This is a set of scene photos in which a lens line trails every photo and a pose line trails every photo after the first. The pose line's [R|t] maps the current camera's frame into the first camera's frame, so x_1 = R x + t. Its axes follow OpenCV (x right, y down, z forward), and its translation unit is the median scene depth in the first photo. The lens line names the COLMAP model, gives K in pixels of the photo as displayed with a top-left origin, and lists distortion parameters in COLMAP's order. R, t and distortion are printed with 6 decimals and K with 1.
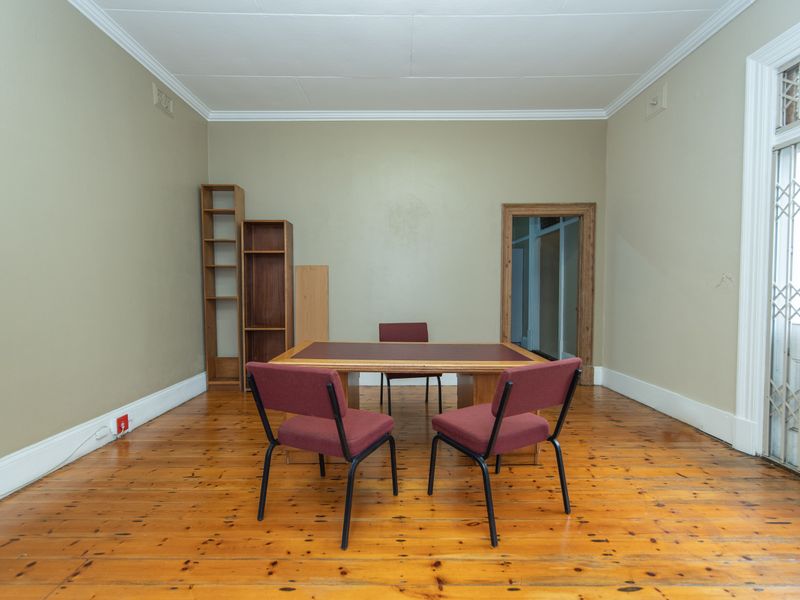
lens RADIAL K [[395.8, 0, 405.2], [0, 395.8, 300.2], [0, 0, 1]] dist [0.004699, 0.000549]
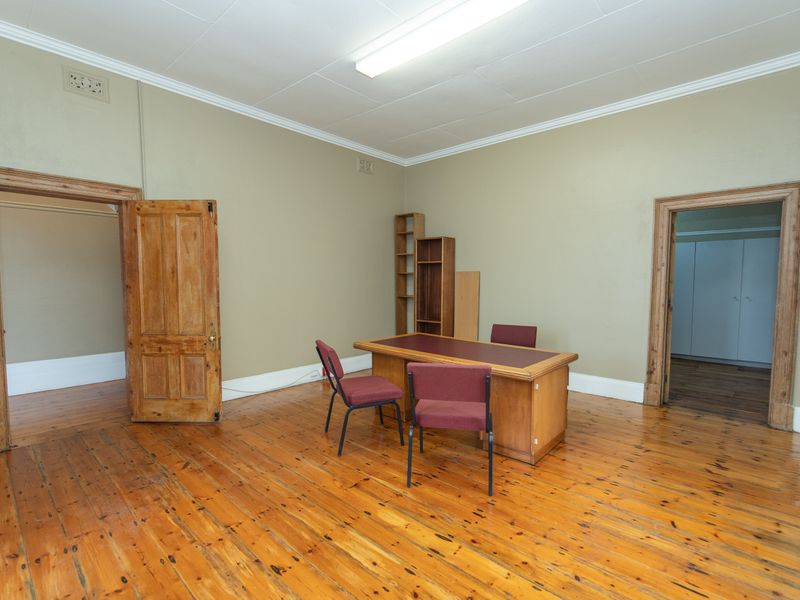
lens RADIAL K [[395.8, 0, 405.2], [0, 395.8, 300.2], [0, 0, 1]] dist [0.004699, 0.000549]
pose [[0.745433, 0.037828, -0.665506, 0.450569], [-0.025590, 0.999277, 0.028135, -0.032021], [0.666089, -0.003942, 0.745862, -0.020917]]
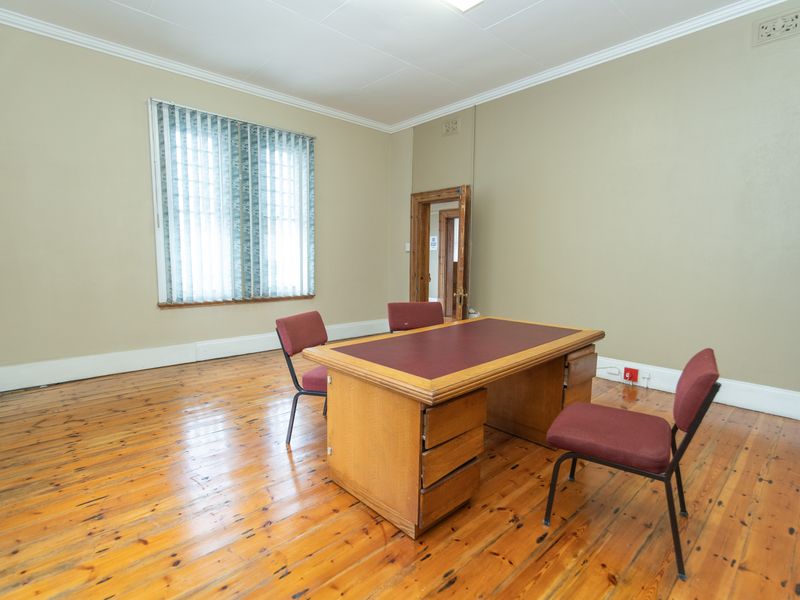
lens RADIAL K [[395.8, 0, 405.2], [0, 395.8, 300.2], [0, 0, 1]] dist [0.004699, 0.000549]
pose [[-0.728570, 0.069234, -0.681464, 0.443674], [-0.028546, 0.990946, 0.131195, -0.043050], [0.684377, 0.115037, -0.719997, 0.970338]]
